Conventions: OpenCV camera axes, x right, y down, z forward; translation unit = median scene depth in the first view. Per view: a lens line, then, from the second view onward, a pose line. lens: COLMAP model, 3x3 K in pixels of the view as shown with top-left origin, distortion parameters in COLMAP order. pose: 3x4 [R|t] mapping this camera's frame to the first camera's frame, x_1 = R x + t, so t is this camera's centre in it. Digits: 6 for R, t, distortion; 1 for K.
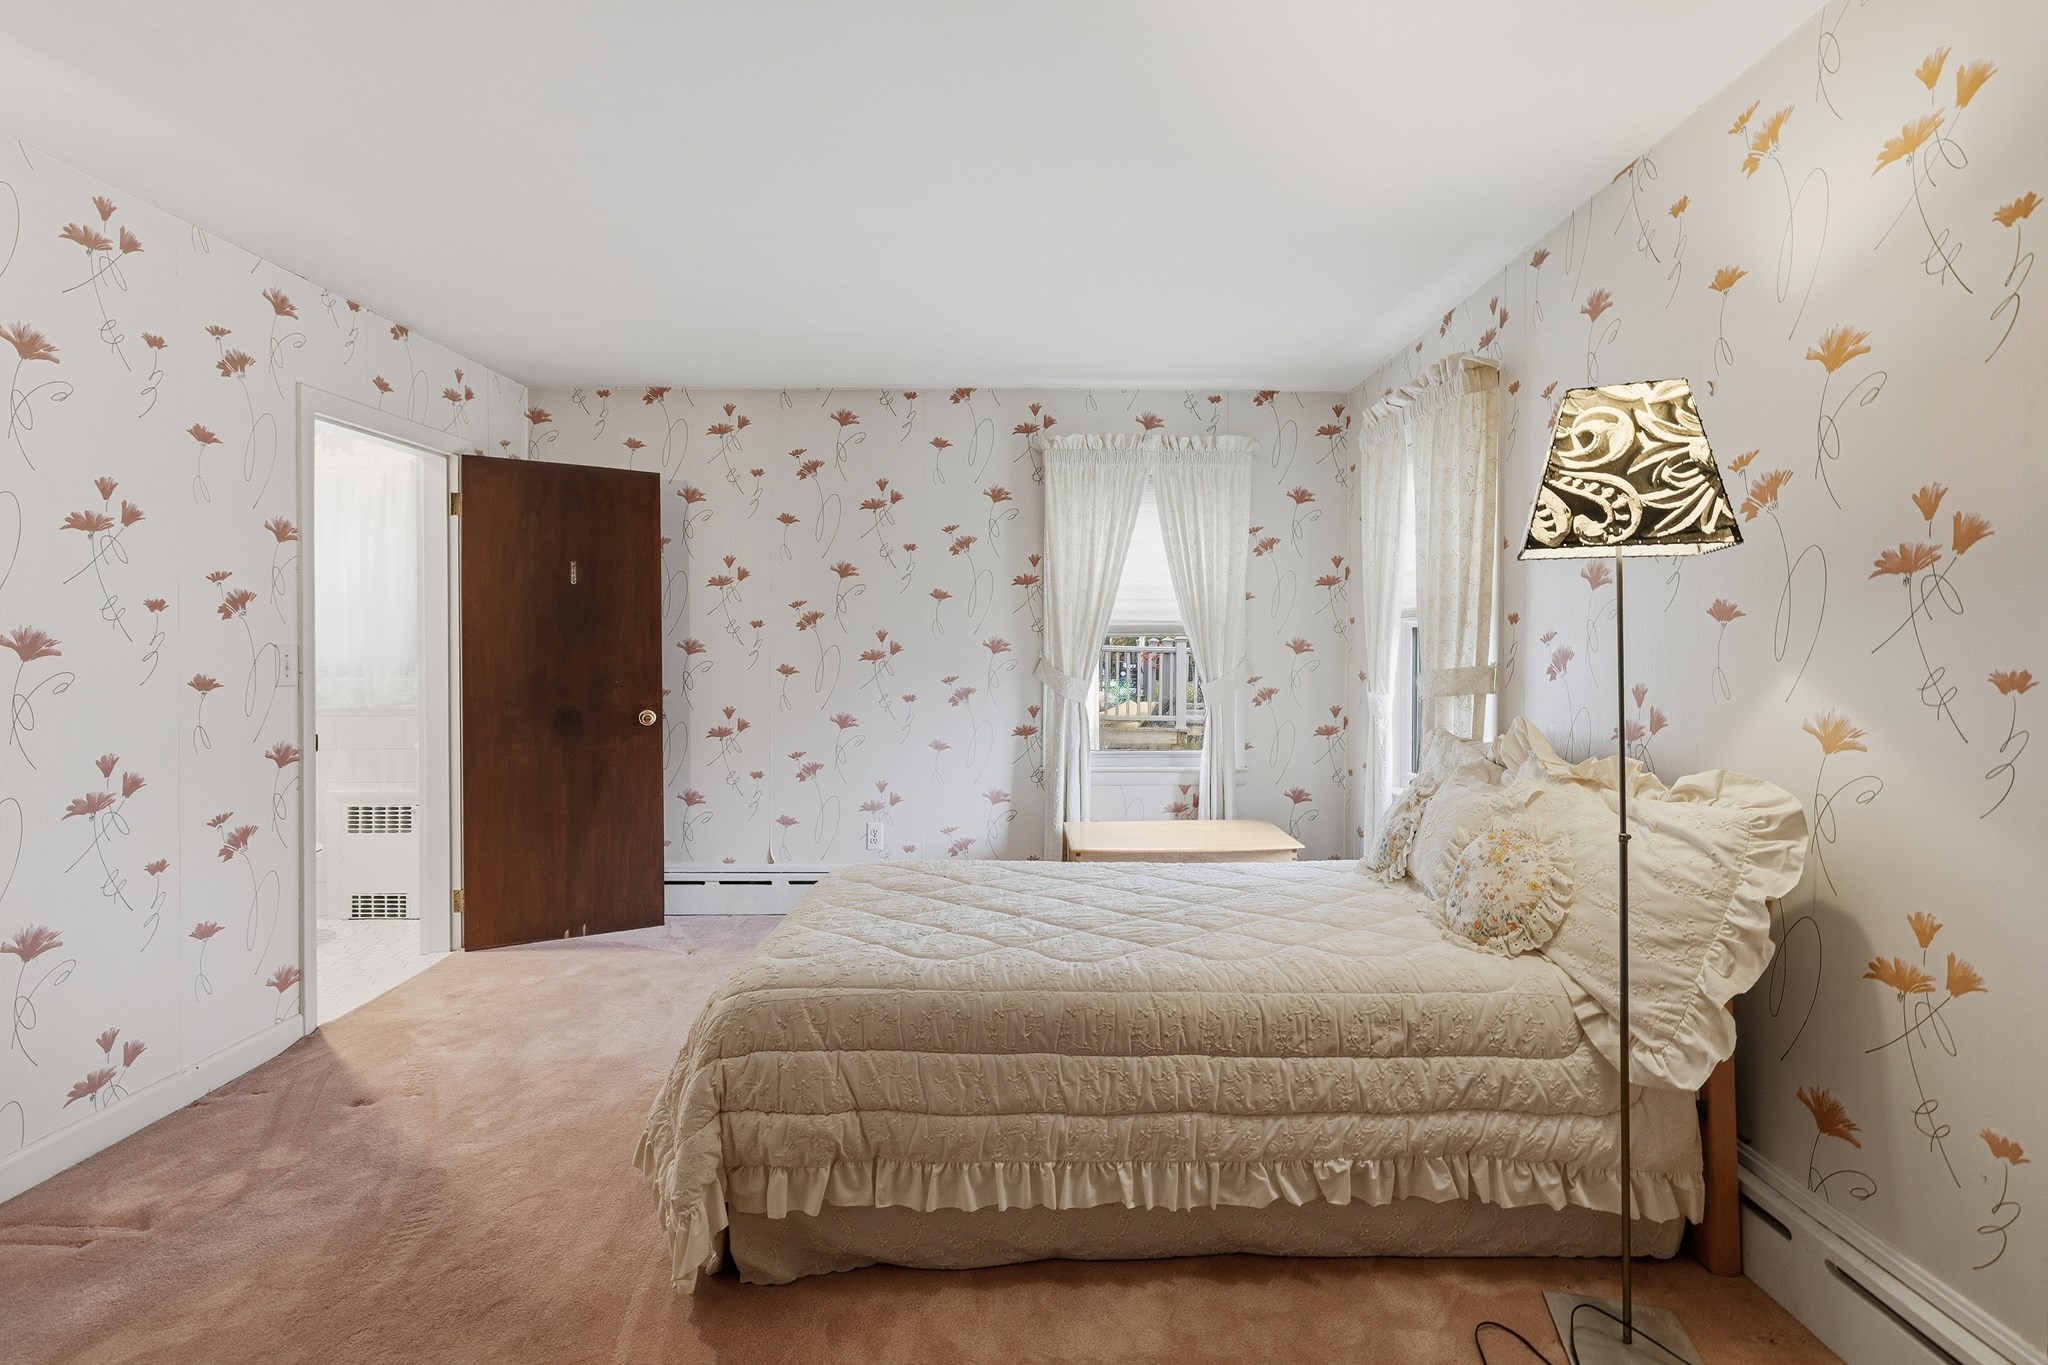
lens RADIAL K [[897.8, 0, 1018.6], [0, 897.8, 654.5], [0, 0, 1]] dist [-0.000166, 0.001437]
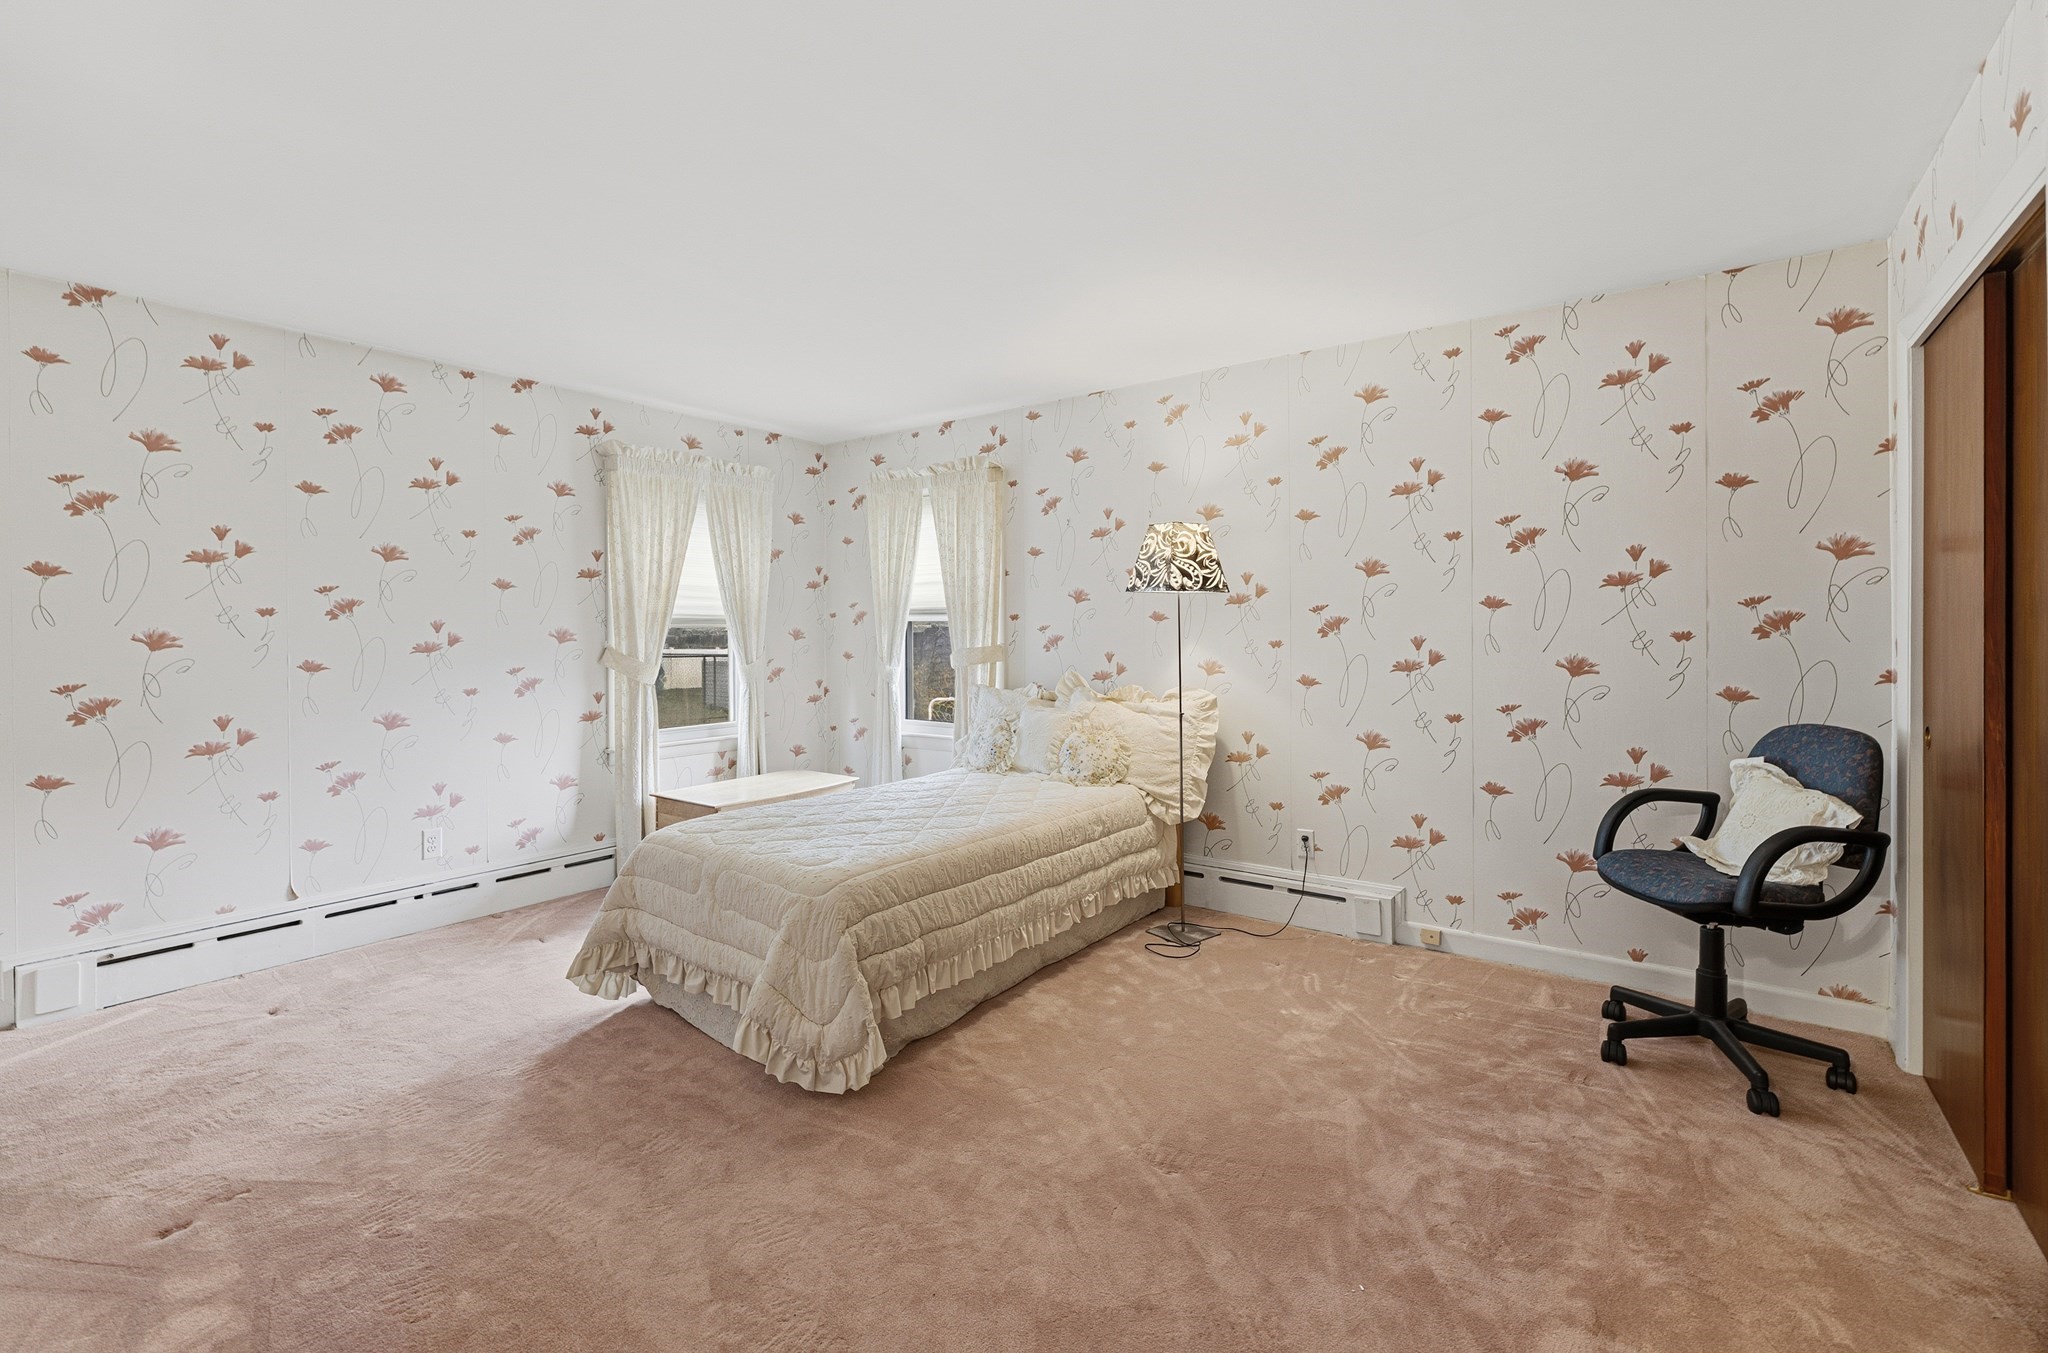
lens RADIAL K [[851.3, 0, 1019.5], [0, 851.3, 637.3], [0, 0, 1]] dist [-0.001928, 0.000254]
pose [[0.625721, -0.009549, 0.779989, -1.174325], [0.014279, 0.999898, 0.000786, -0.004253], [-0.779917, 0.010646, 0.625793, -0.051386]]
